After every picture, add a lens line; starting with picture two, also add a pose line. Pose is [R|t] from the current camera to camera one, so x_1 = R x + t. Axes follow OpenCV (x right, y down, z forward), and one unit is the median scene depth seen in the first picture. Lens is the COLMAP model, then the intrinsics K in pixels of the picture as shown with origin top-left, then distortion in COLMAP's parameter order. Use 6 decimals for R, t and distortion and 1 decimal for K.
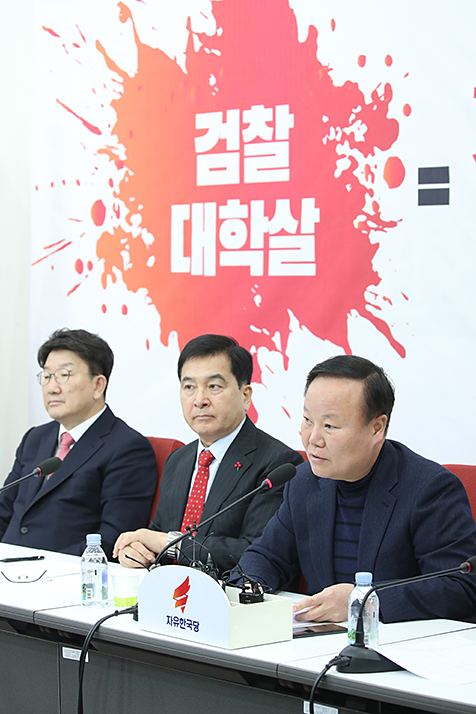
lens RADIAL K [[2088.8, 0, 238.0], [0, 2088.8, 357.0], [0, 0, 1]] dist [-0.184689, -0.839680]
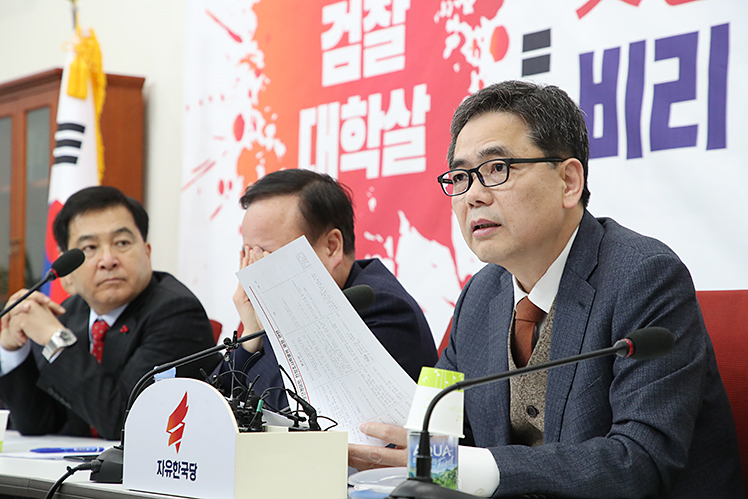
lens RADIAL K [[1958.0, 0, 374.0], [0, 1958.0, 249.5], [0, 0, 1]] dist [0.668791, -0.212822]
pose [[0.986606, 0.012574, -0.162633, 0.148452], [-0.028918, 0.994714, -0.098523, 0.076049], [0.160535, 0.101907, 0.981755, 0.167523]]
